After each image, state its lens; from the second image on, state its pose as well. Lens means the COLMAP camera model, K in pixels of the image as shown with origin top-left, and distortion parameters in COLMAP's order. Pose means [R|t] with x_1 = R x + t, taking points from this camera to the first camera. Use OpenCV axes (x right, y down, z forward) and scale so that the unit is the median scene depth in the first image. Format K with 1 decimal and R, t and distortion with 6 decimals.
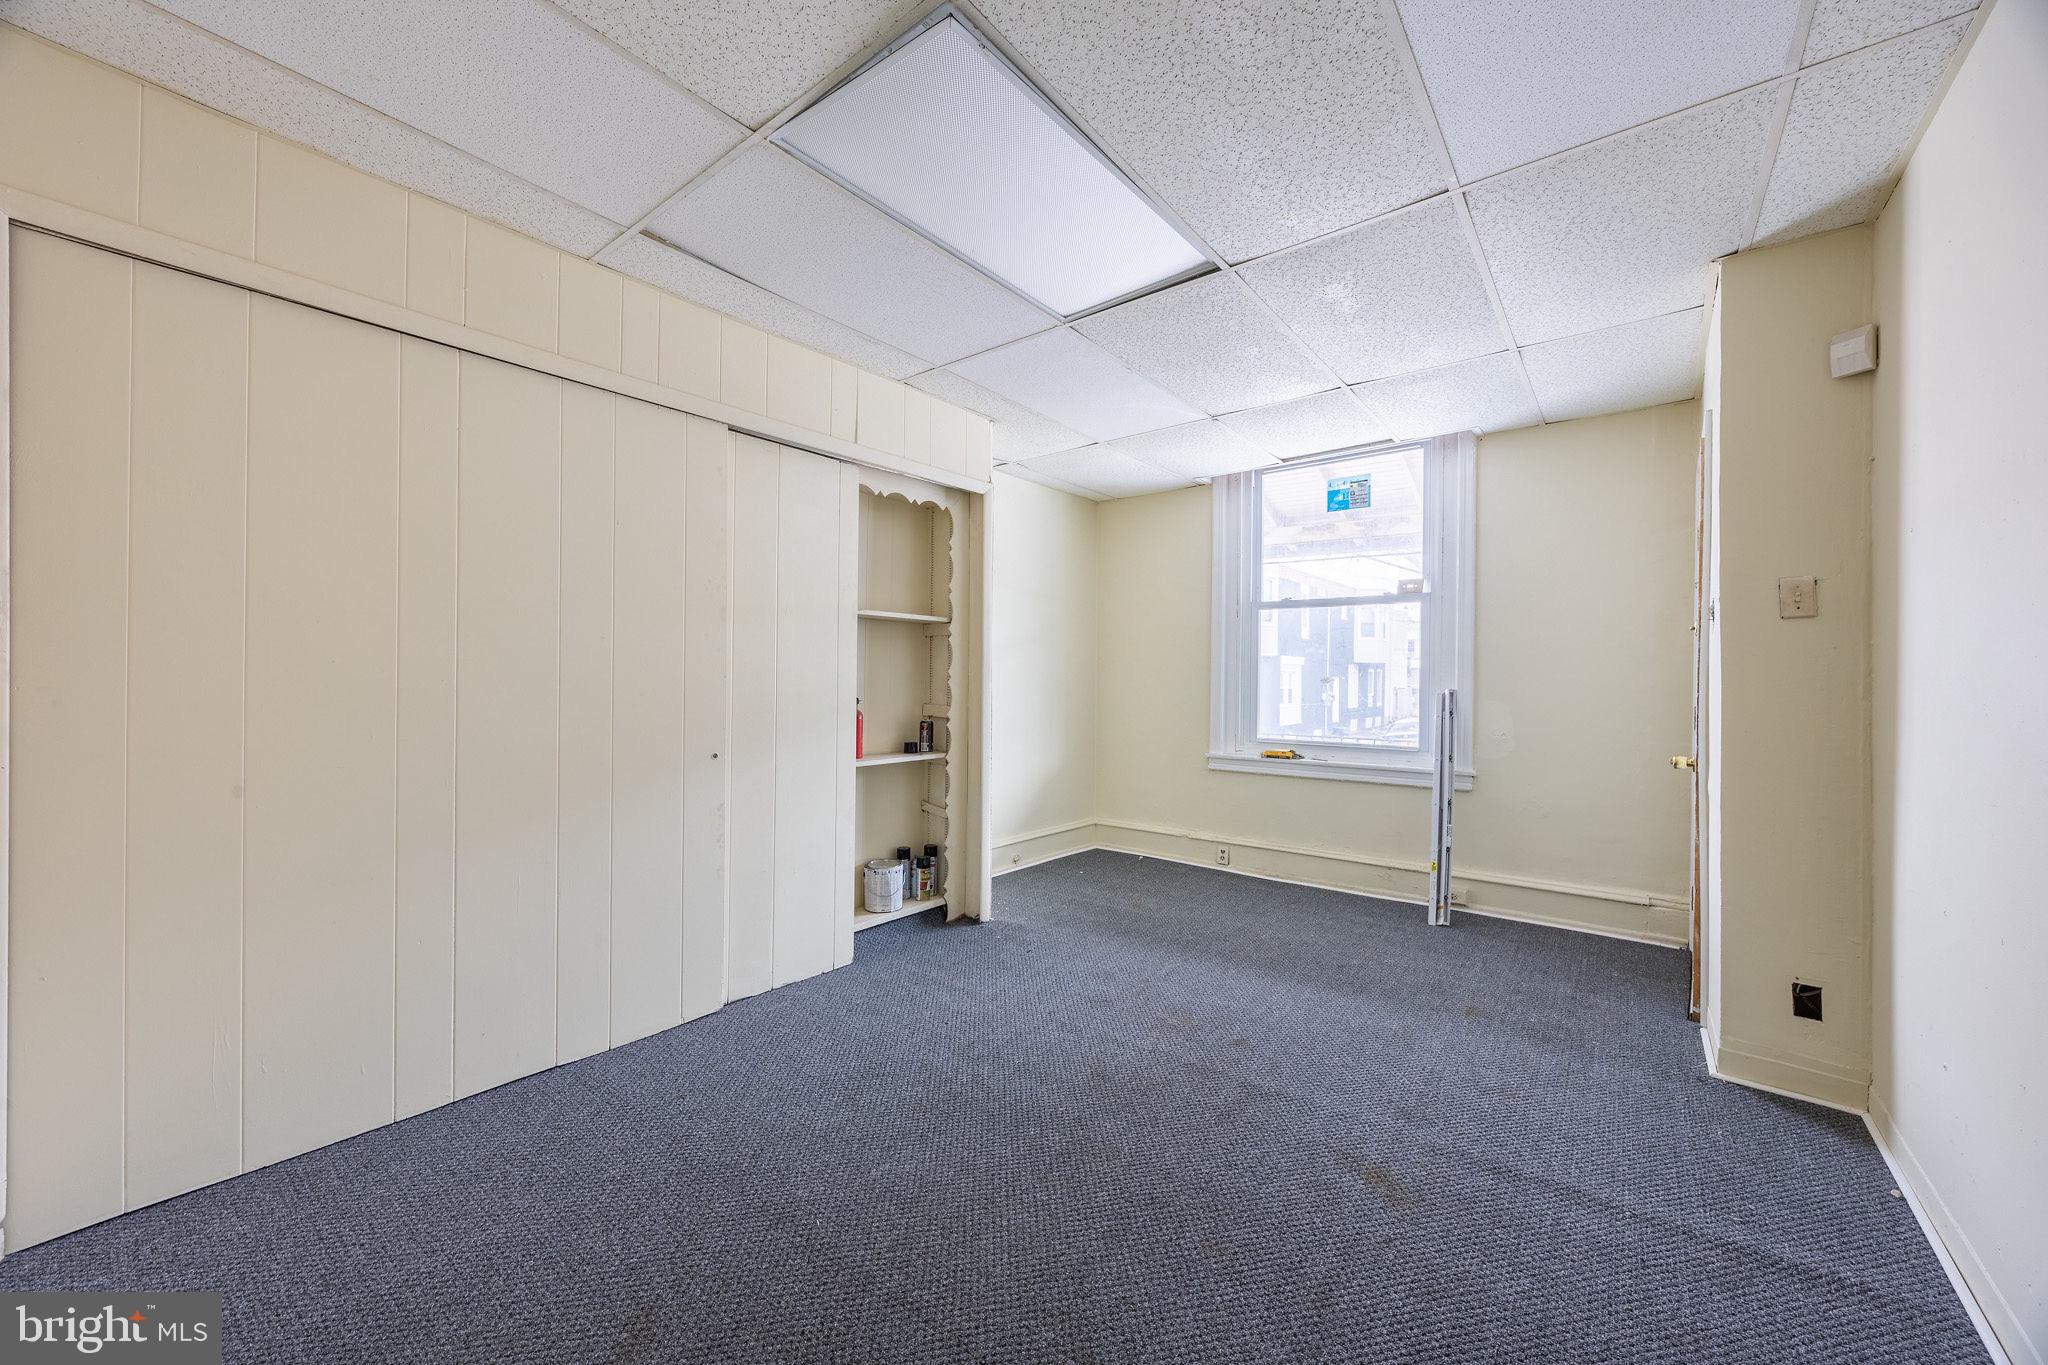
lens RADIAL K [[773.4, 0, 1021.3], [0, 773.4, 684.2], [0, 0, 1]] dist [-0.006644, -0.000096]
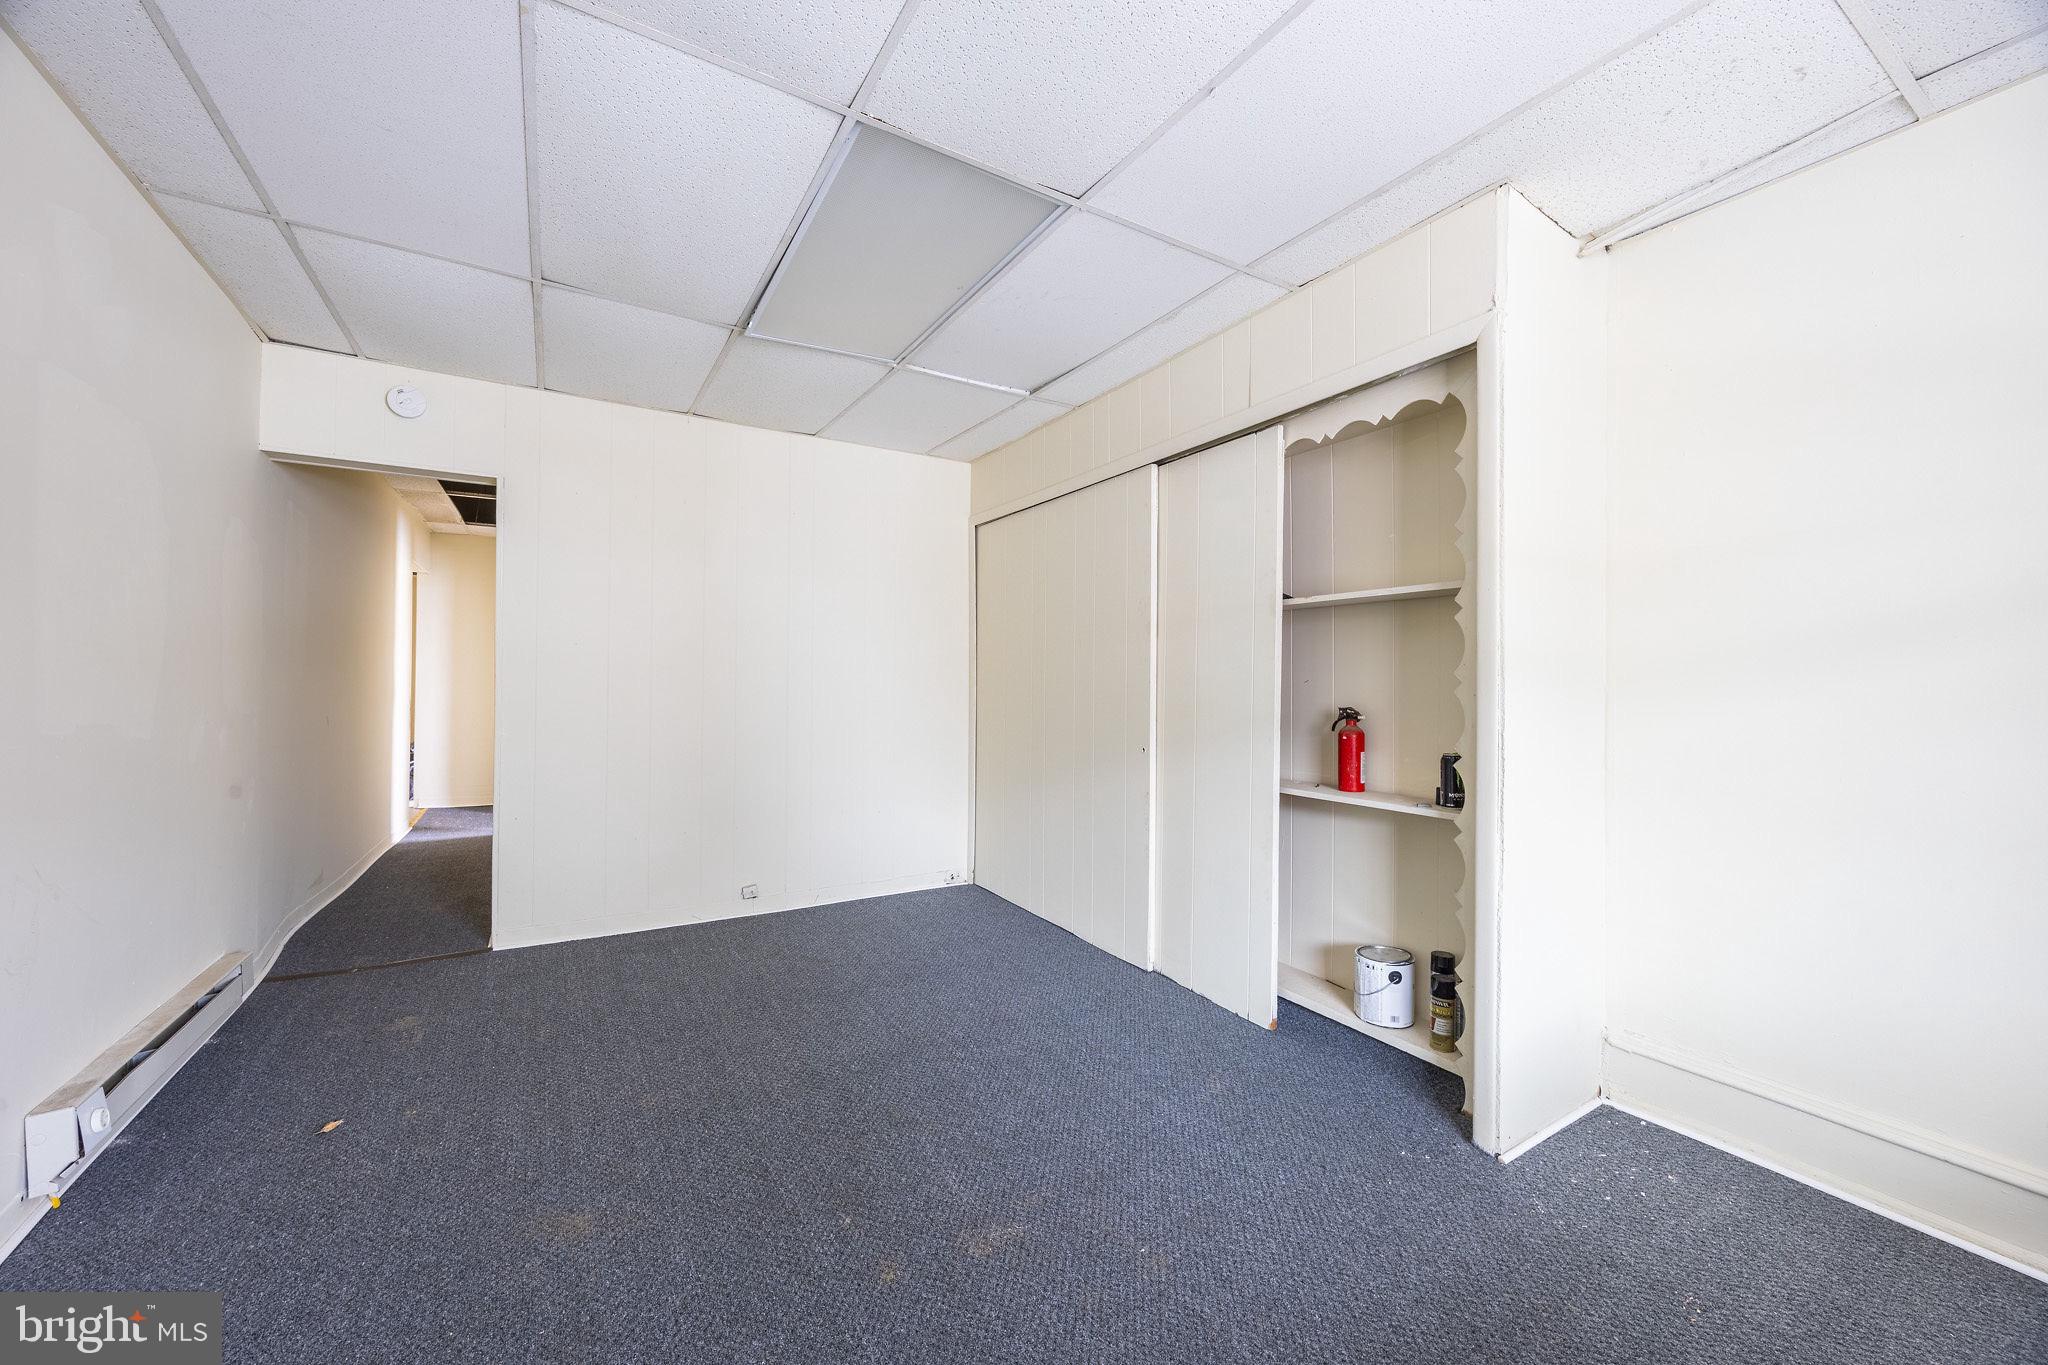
lens RADIAL K [[773.4, 0, 1010.3], [0, 773.4, 678.7], [0, 0, 1]] dist [-0.006644, -0.000096]
pose [[-0.352442, -0.012169, -0.935755, 0.644464], [-0.012448, 0.999888, -0.008314, -0.002969], [0.935751, 0.008718, -0.352554, 1.015375]]
